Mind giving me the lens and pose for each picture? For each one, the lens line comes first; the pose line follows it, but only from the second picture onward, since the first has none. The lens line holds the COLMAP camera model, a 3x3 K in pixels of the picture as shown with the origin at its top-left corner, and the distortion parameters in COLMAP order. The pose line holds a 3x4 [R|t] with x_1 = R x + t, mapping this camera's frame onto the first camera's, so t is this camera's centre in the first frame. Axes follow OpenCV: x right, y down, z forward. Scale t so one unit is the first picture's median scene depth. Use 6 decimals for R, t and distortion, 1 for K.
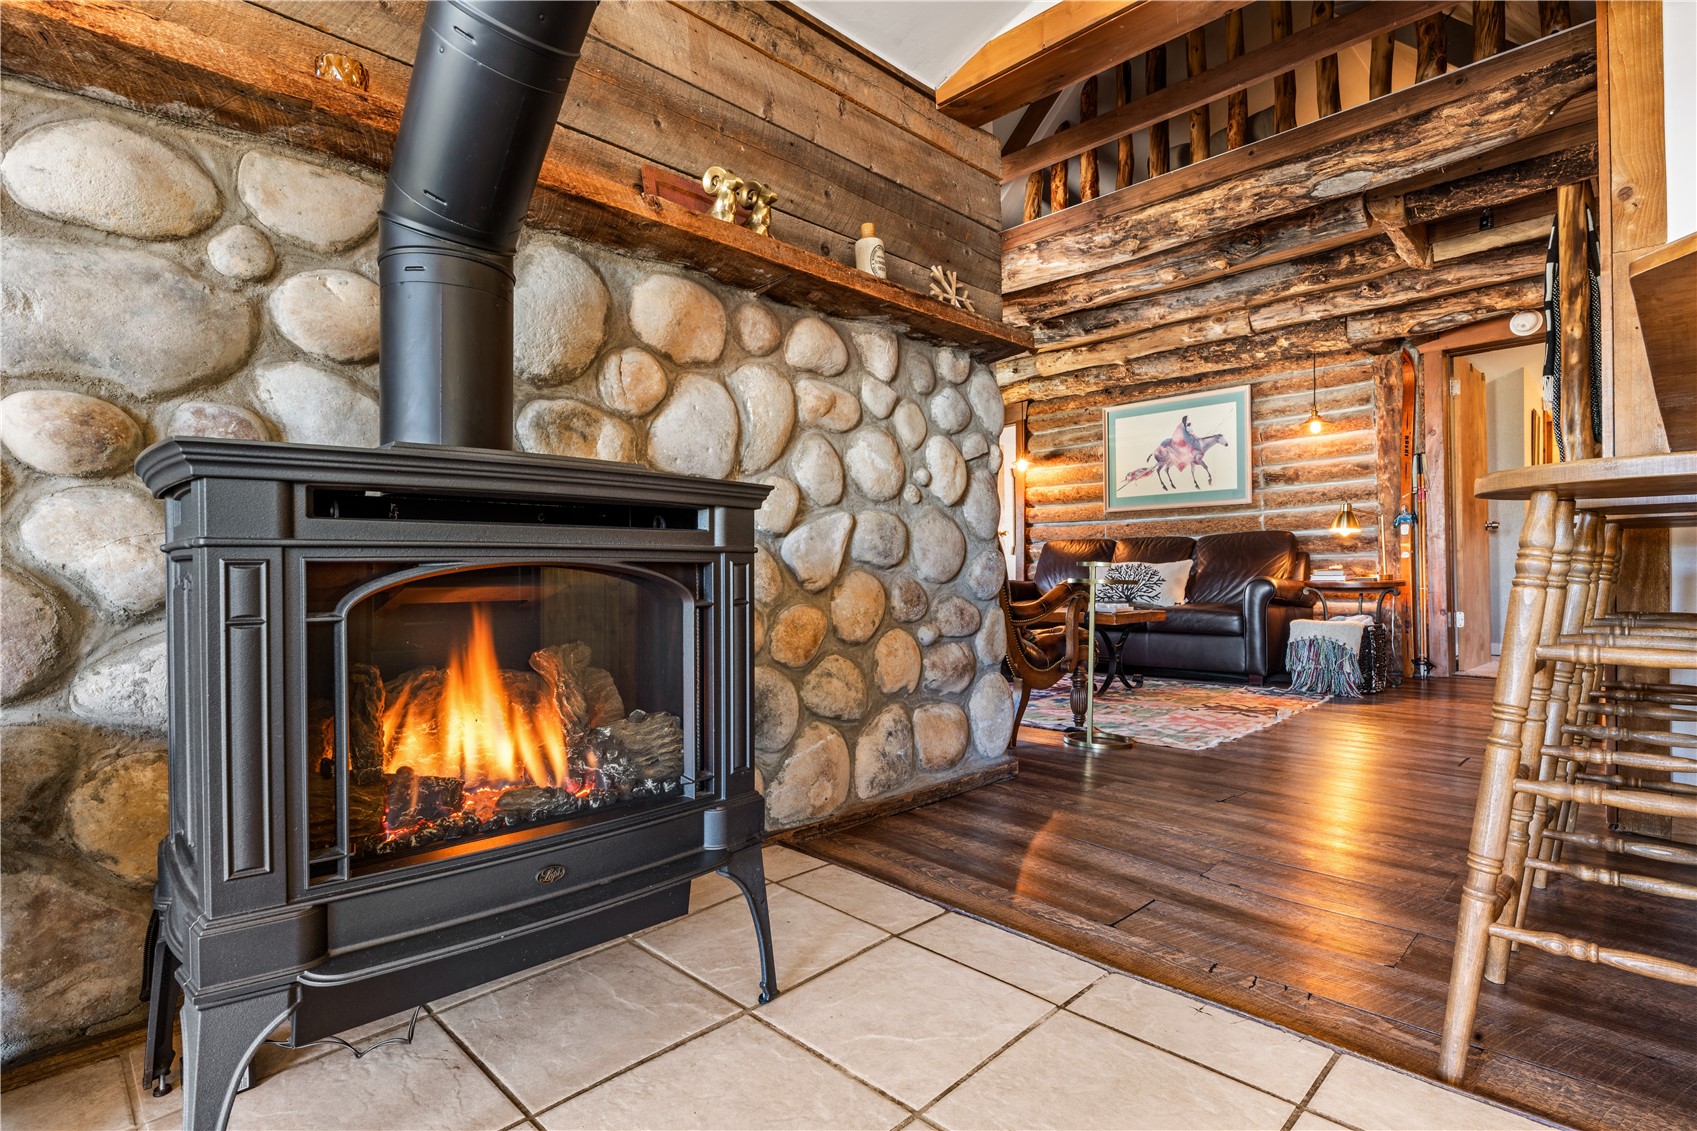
lens RADIAL K [[828.1, 0, 854.6], [0, 828.1, 574.1], [0, 0, 1]] dist [0.000029, 0.000976]
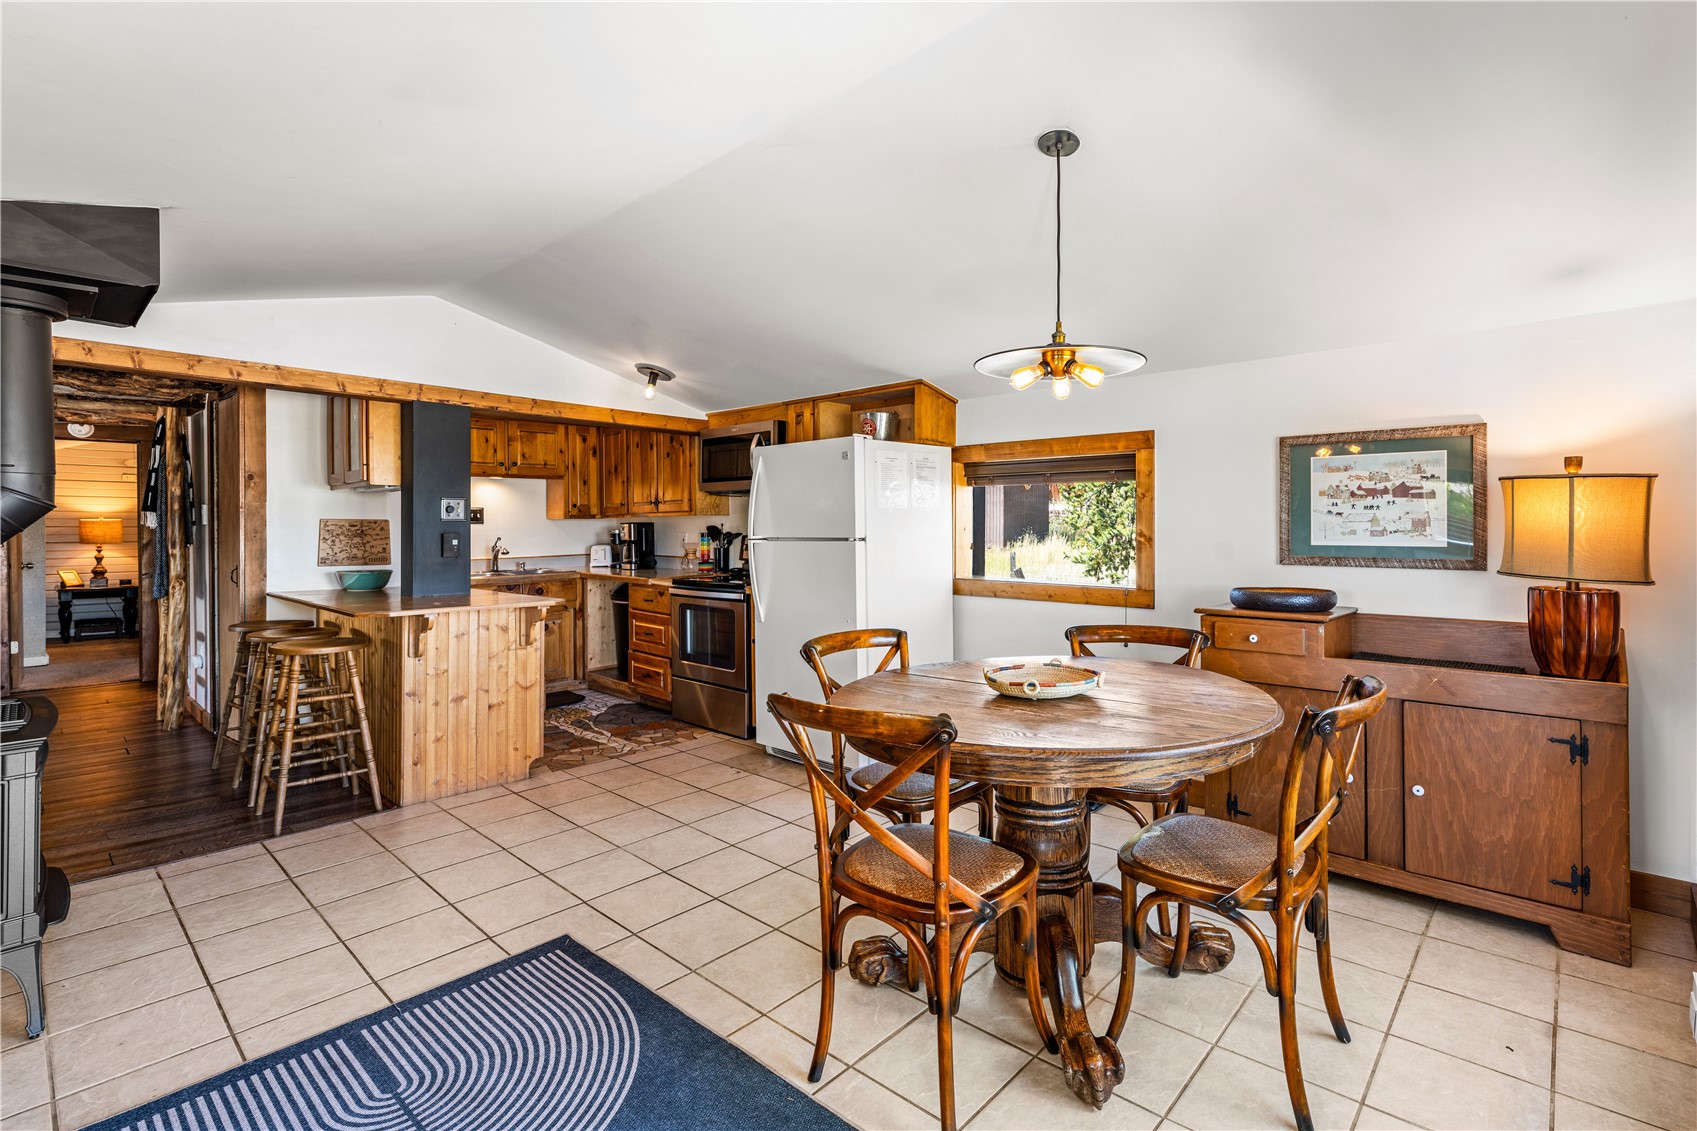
lens RADIAL K [[782.3, 0, 882.8], [0, 782.3, 522.1], [0, 0, 1]] dist [-0.001071, 0.000053]
pose [[-0.058822, 0.010809, 0.998210, -0.518171], [-0.004398, 0.999929, -0.011087, -0.125207], [-0.998259, -0.005043, -0.058770, -0.240195]]
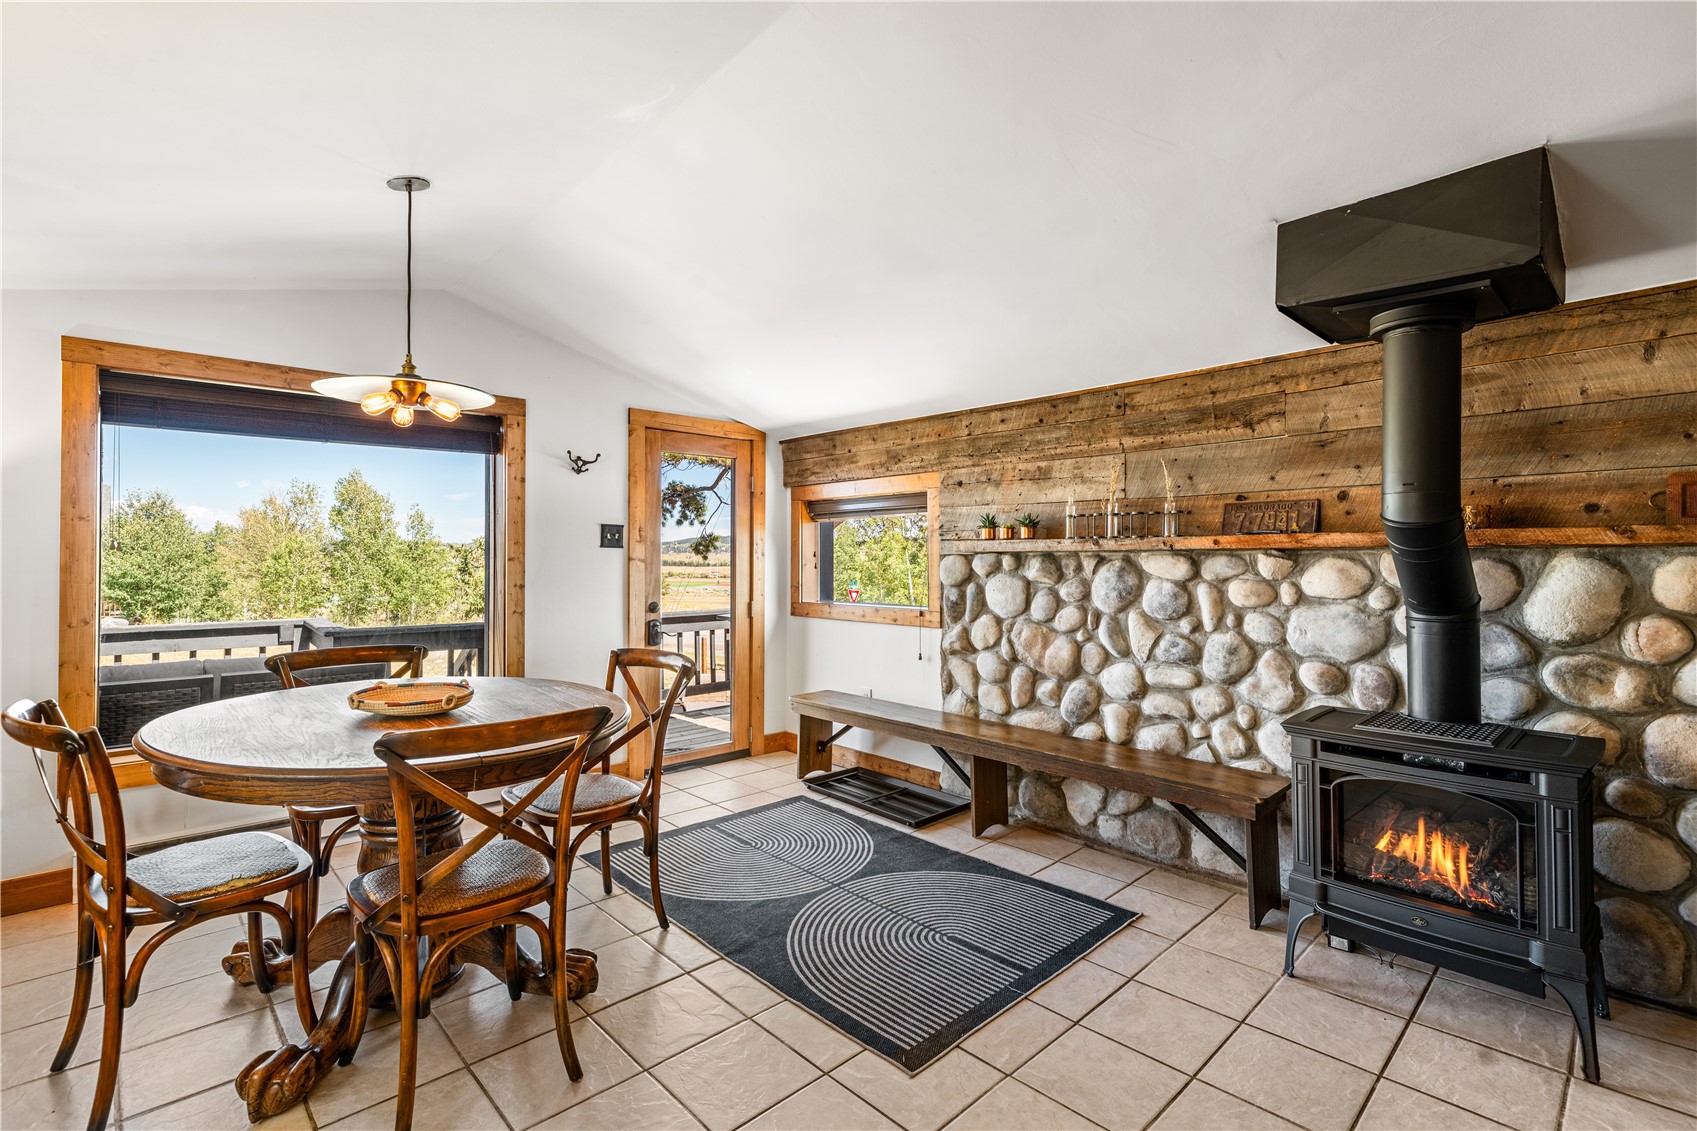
lens RADIAL K [[780.4, 0, 848.0], [0, 780.4, 549.5], [0, 0, 1]] dist [-0.001975, -0.000194]
pose [[-0.026402, -0.002615, -0.999648, 0.339490], [0.005933, 0.999979, -0.002773, -0.124248], [0.999634, -0.006005, -0.026386, -0.095309]]
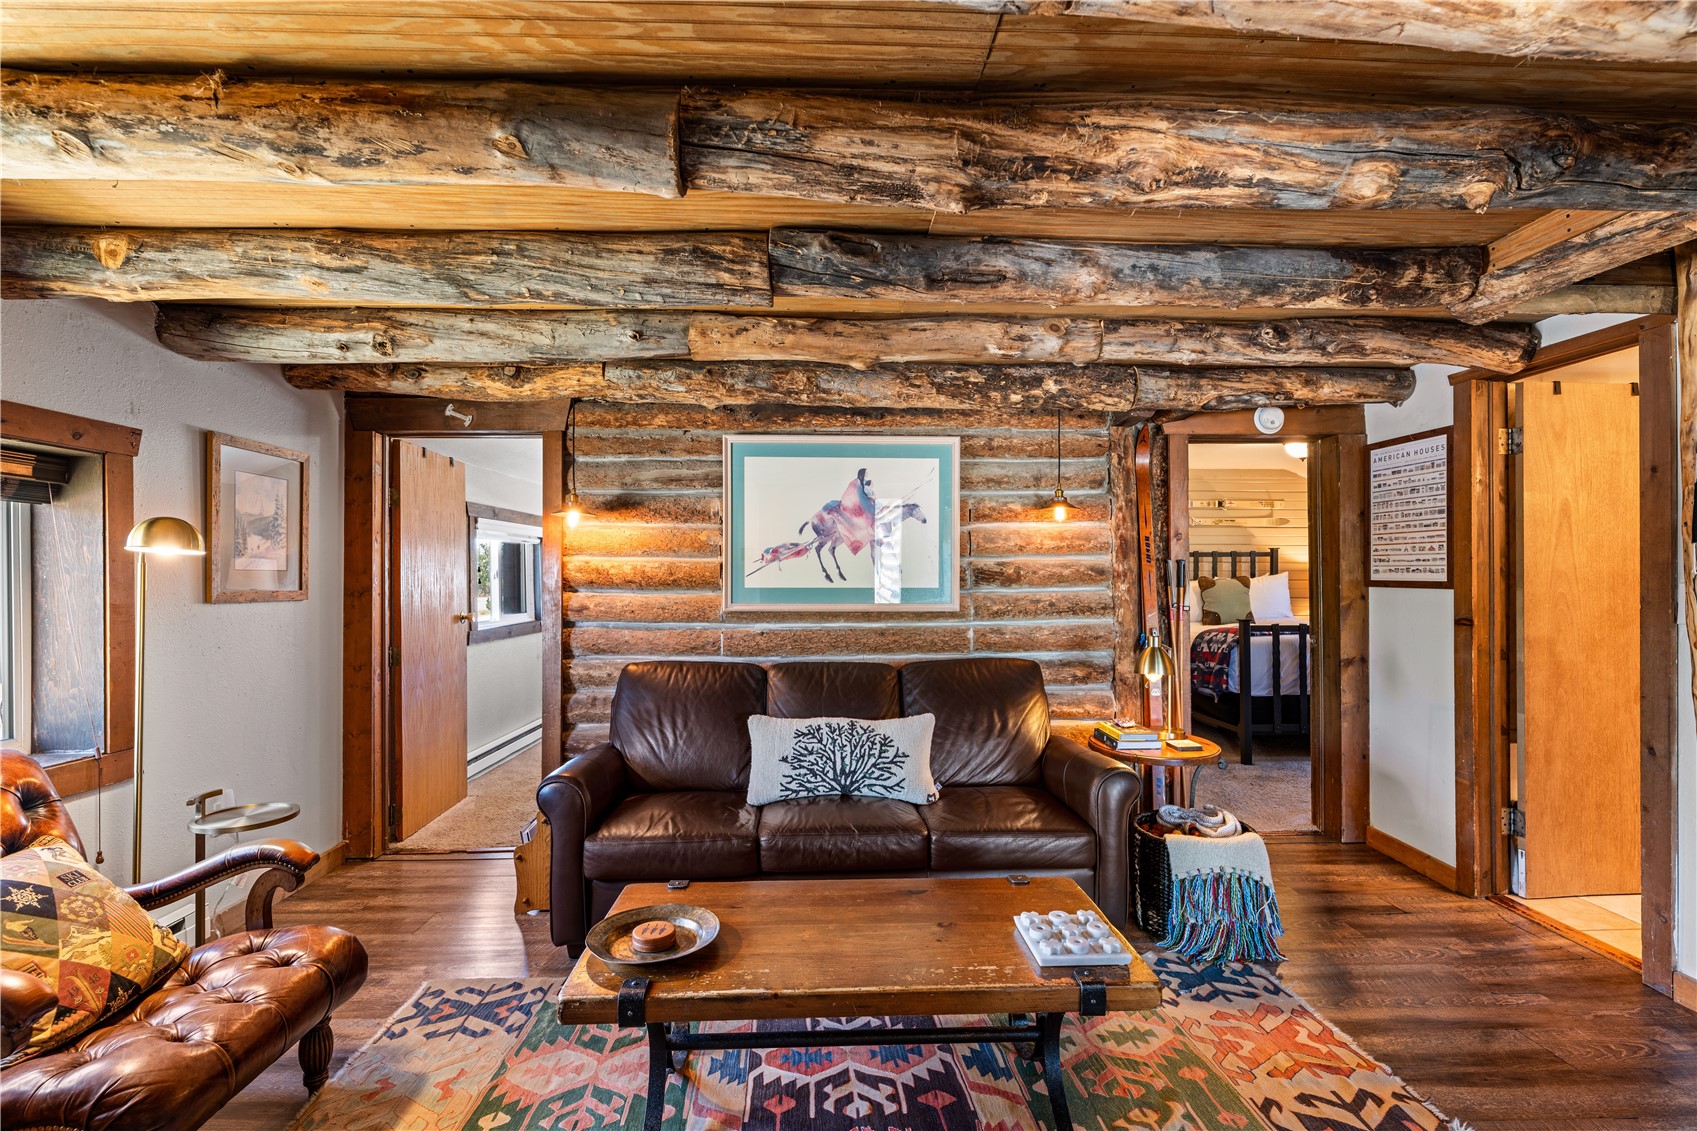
lens RADIAL K [[776.4, 0, 849.9], [0, 776.4, 577.4], [0, 0, 1]] dist [-0.002310, -0.000219]
pose [[0.676735, 0.007066, 0.736193, -0.058070], [-0.006592, 0.999972, -0.003537, -0.122541], [-0.736197, -0.002459, 0.676763, 0.704081]]
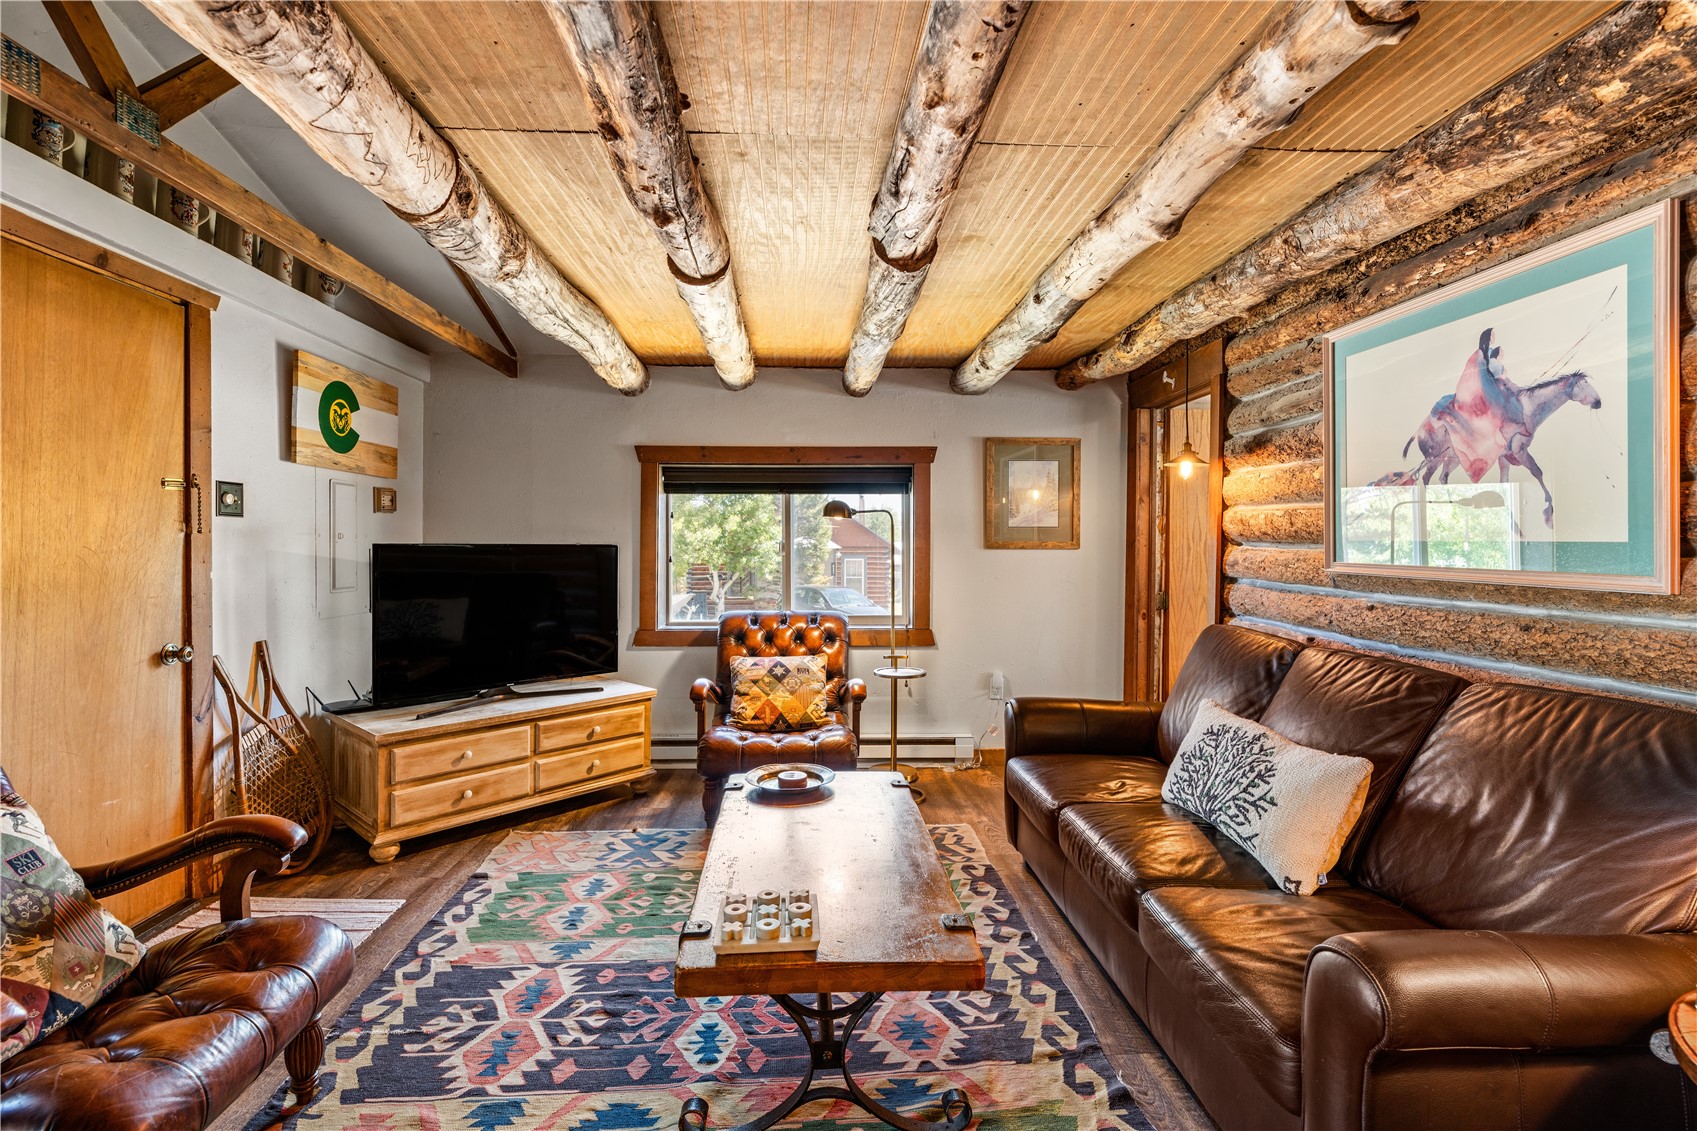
lens RADIAL K [[796.7, 0, 847.1], [0, 796.7, 550.3], [0, 0, 1]] dist [-0.001986, -0.000418]
pose [[0.744329, 0.013618, -0.667675, 0.498185], [-0.000717, 0.999808, 0.019593, -0.118950], [0.667813, -0.014106, 0.744195, 0.650736]]
